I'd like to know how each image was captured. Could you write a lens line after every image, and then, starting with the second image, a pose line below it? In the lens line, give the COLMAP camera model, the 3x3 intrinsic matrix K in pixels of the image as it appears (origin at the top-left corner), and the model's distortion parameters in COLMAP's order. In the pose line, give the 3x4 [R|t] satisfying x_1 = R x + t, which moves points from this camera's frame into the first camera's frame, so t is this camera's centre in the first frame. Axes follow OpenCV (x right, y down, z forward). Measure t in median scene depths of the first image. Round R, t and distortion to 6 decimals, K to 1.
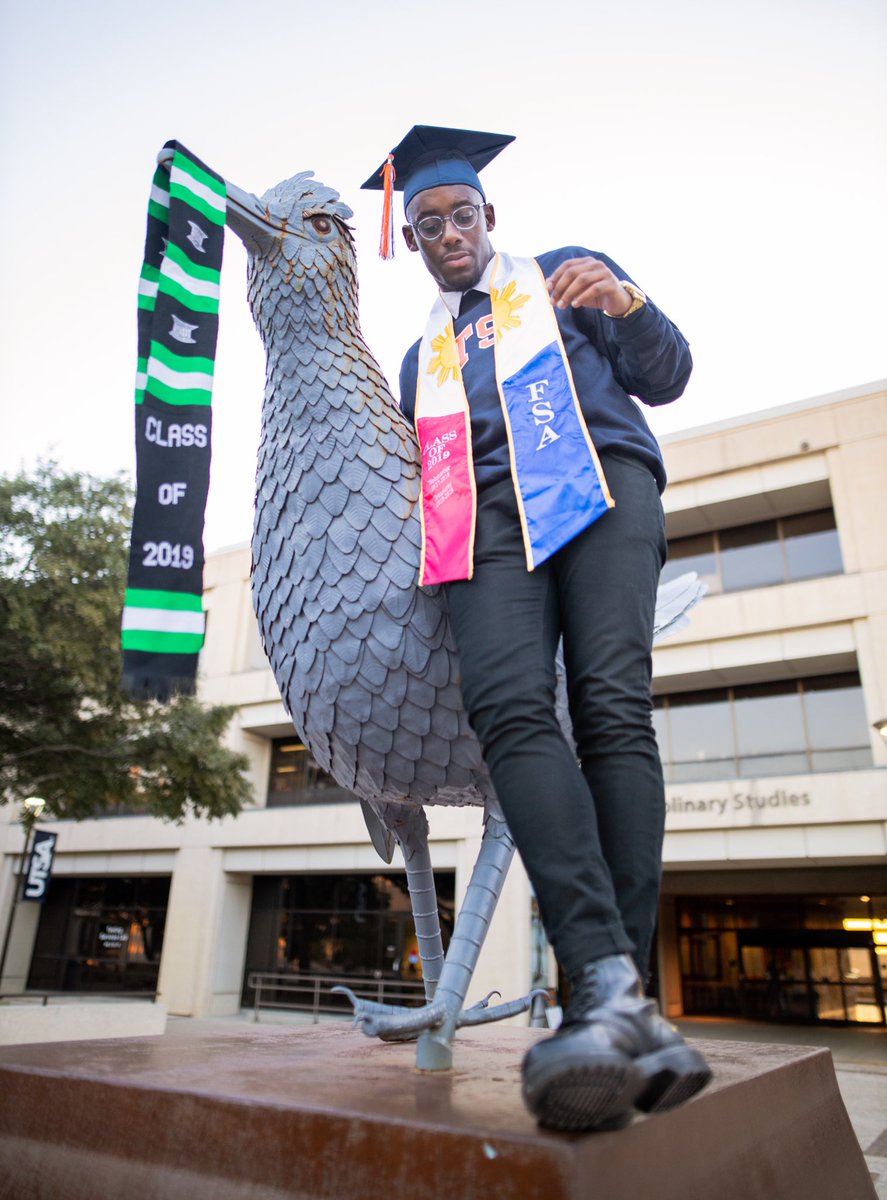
lens RADIAL K [[911.4, 0, 447.1], [0, 911.4, 558.6], [0, 0, 1]] dist [-0.031545, 0.004712]
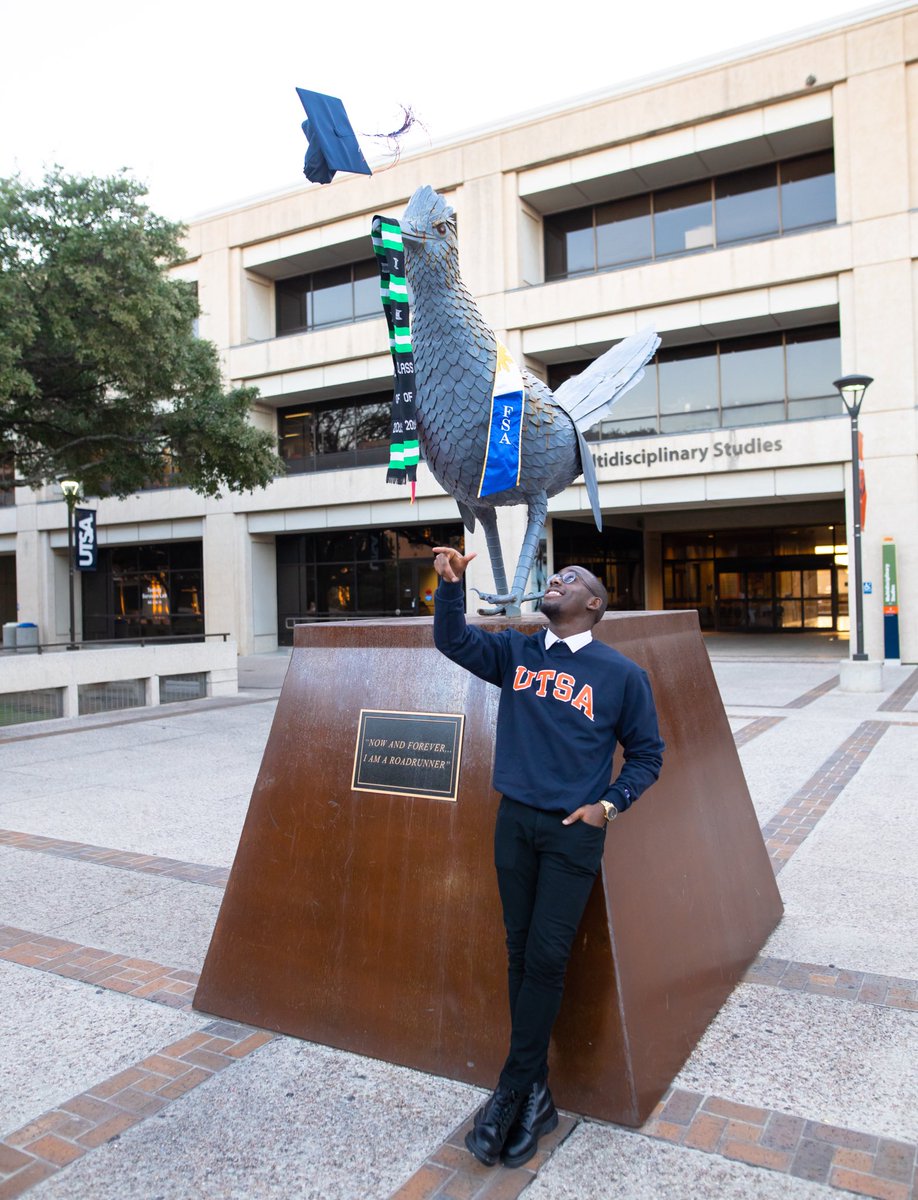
lens RADIAL K [[944.2, 0, 459.0], [0, 944.2, 600.0], [0, 0, 1]] dist [-0.035952, 0.003304]
pose [[0.998466, -0.054259, 0.011000, -0.015050], [0.045150, 0.913033, 0.405378, -0.041262], [-0.032039, -0.404260, 0.914083, -0.104870]]
